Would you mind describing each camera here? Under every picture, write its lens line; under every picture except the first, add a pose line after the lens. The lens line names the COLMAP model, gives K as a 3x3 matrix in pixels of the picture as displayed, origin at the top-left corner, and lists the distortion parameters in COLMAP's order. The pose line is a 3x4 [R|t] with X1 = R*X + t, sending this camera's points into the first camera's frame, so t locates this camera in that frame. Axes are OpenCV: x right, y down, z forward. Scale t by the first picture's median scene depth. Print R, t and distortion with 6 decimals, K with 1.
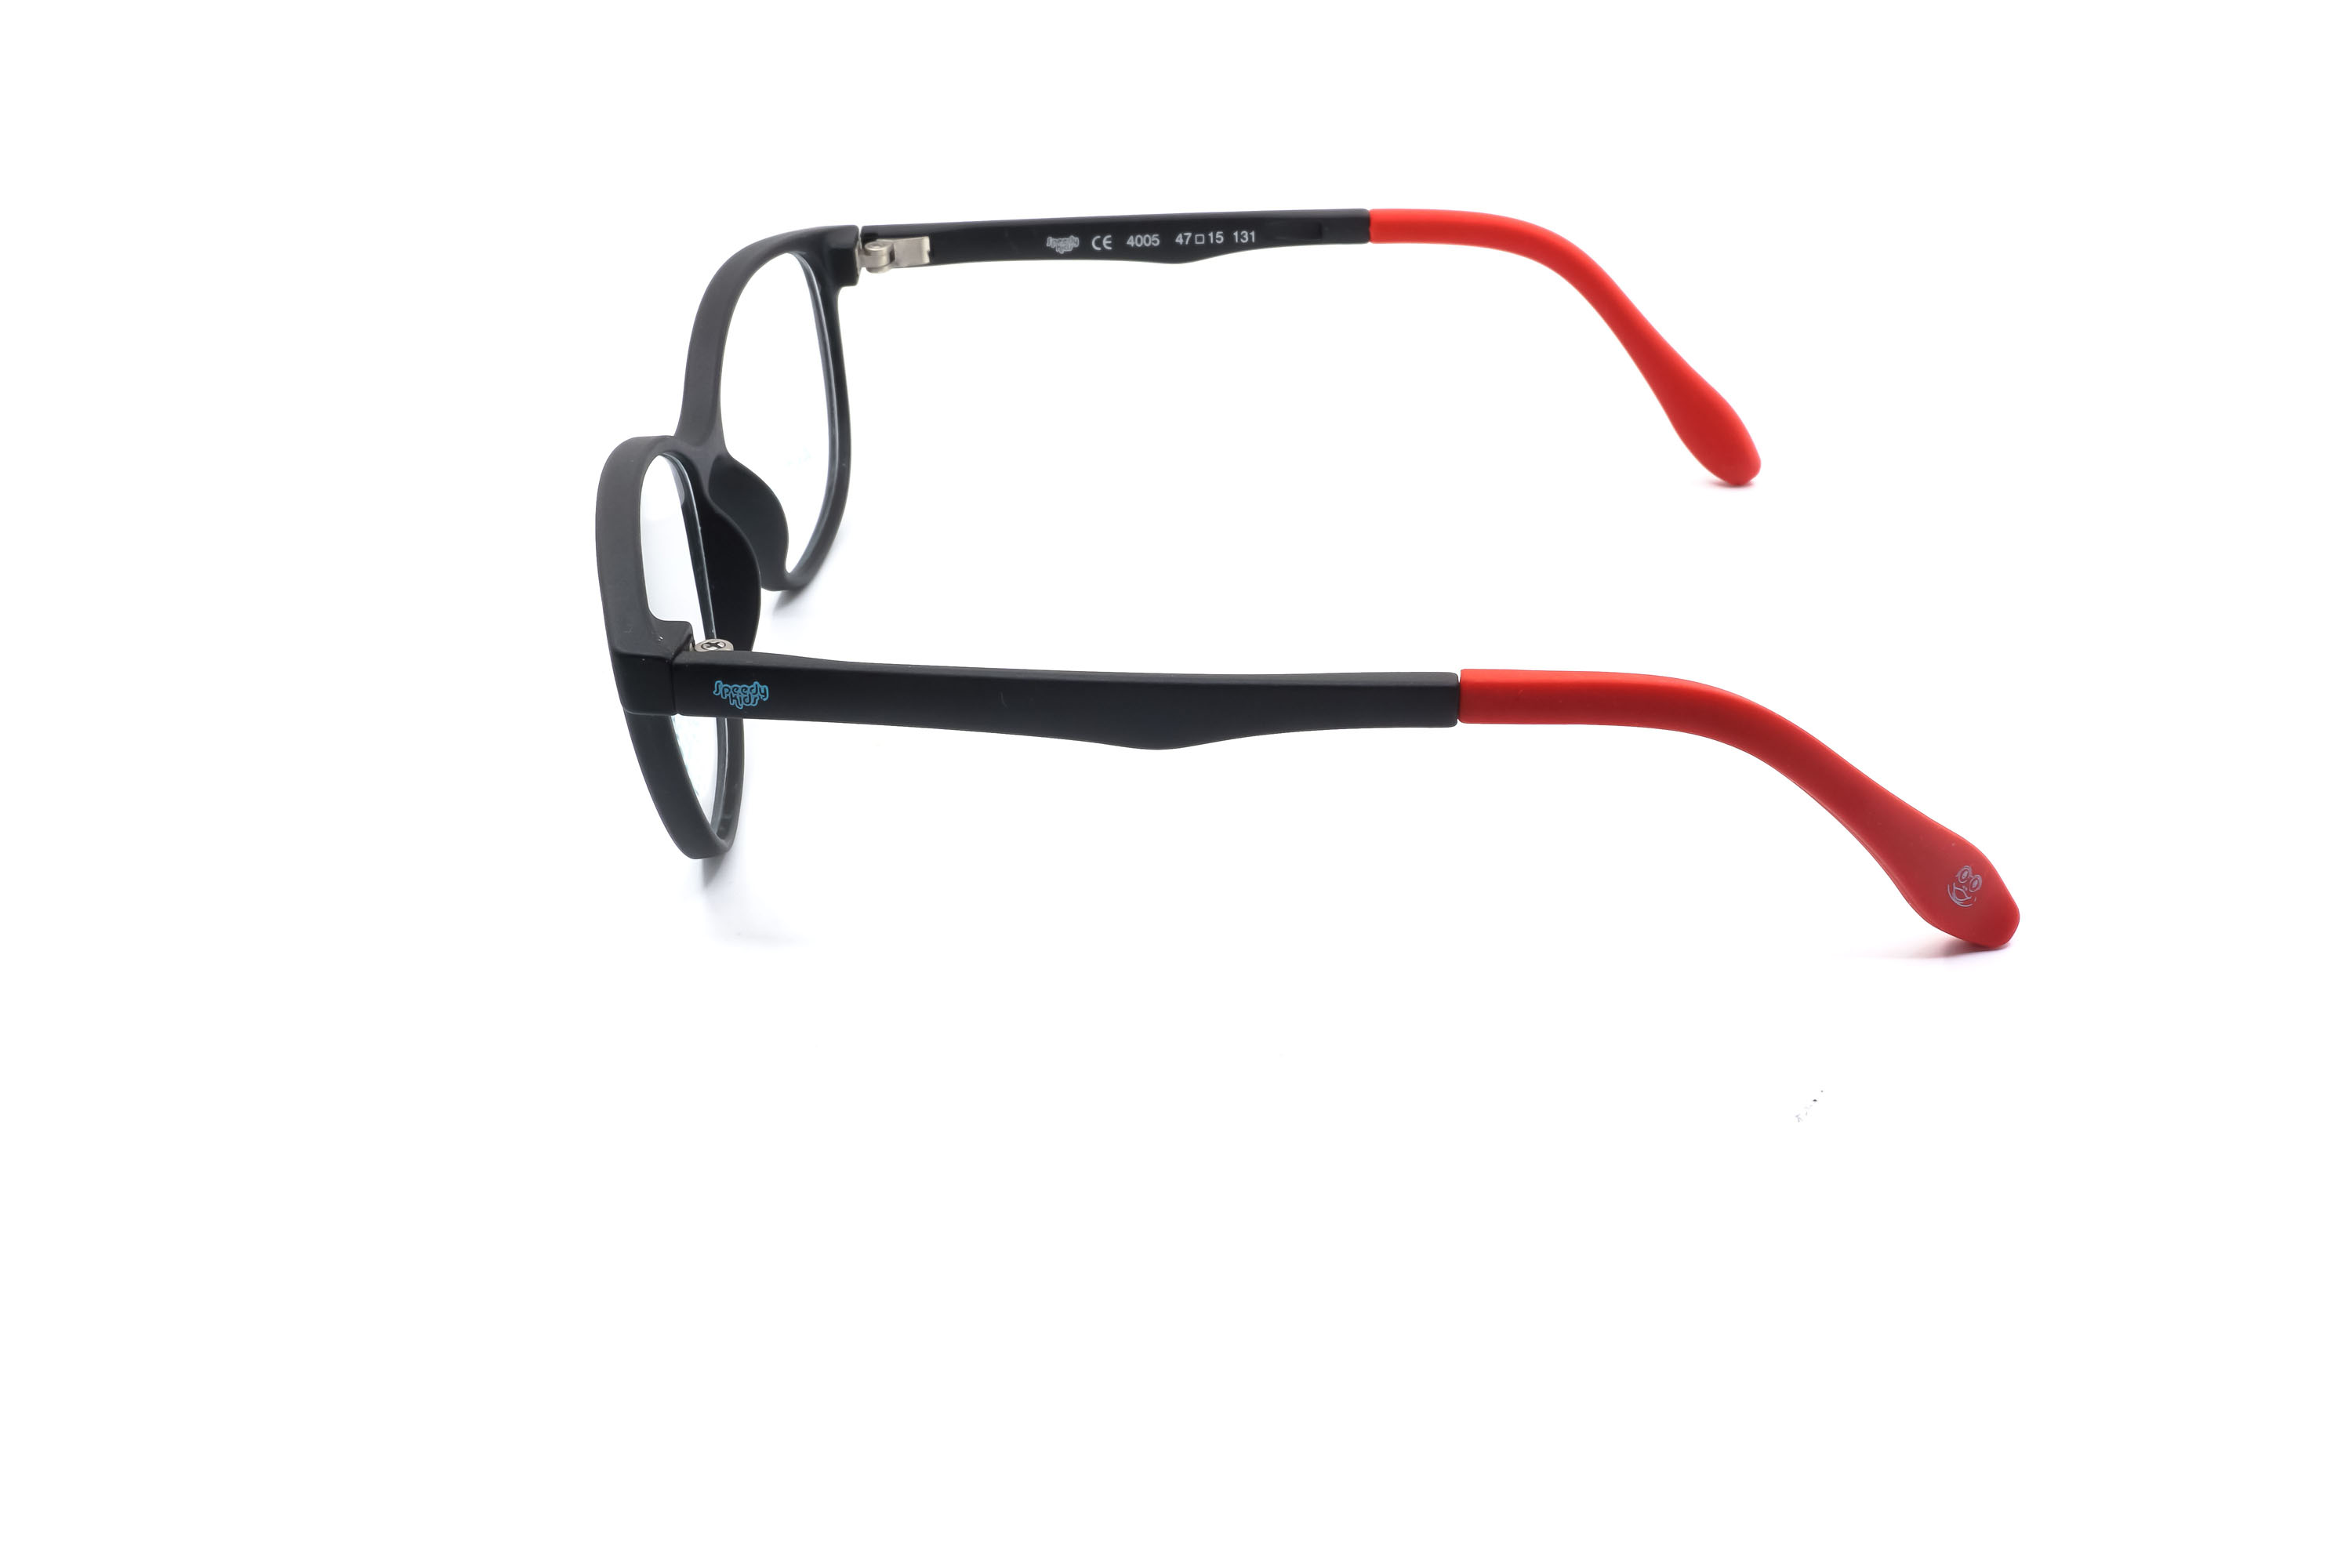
lens RADIAL K [[2399.4, 0, 1171.1], [0, 2399.4, 783.2], [0, 0, 1]] dist [0.009611, 0.000000]
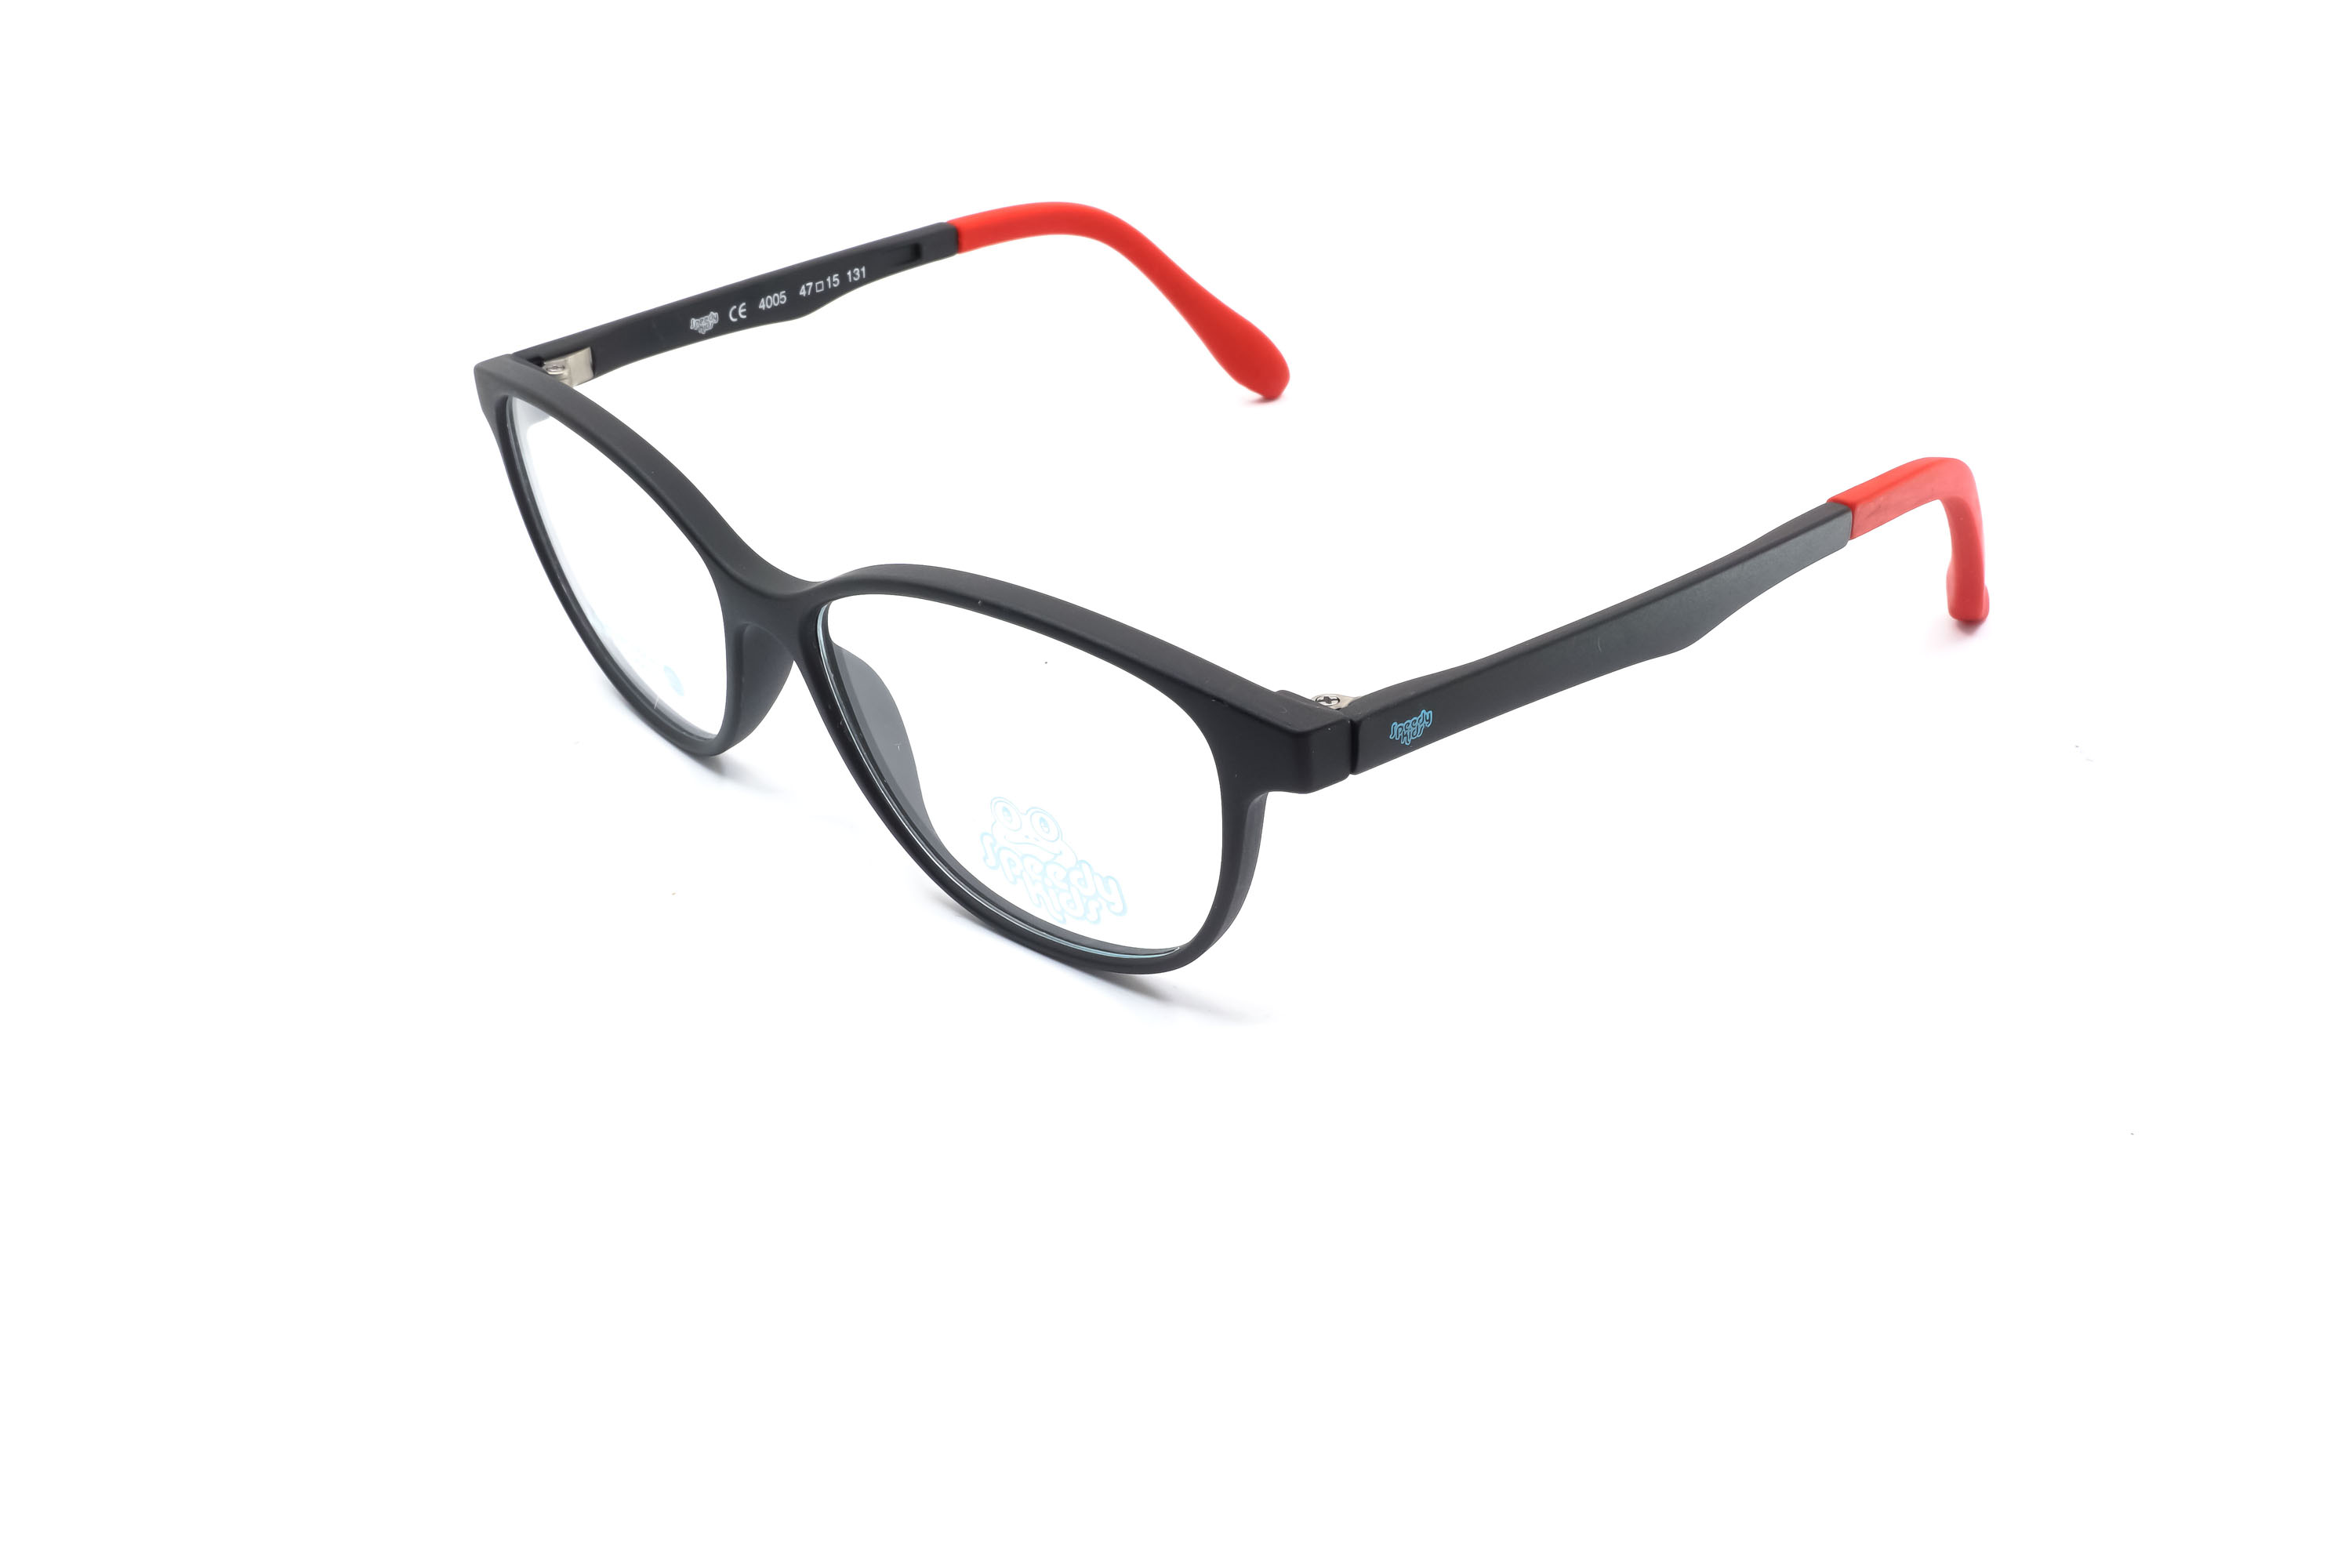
lens RADIAL K [[2399.4, 0, 1177.5], [0, 2399.4, 785.3], [0, 0, 1]] dist [0.009611, 0.000000]
pose [[0.699736, -0.342131, 0.627149, -0.557539], [0.350627, 0.929332, 0.115772, -0.104176], [-0.622439, 0.138886, 0.770247, 0.208231]]
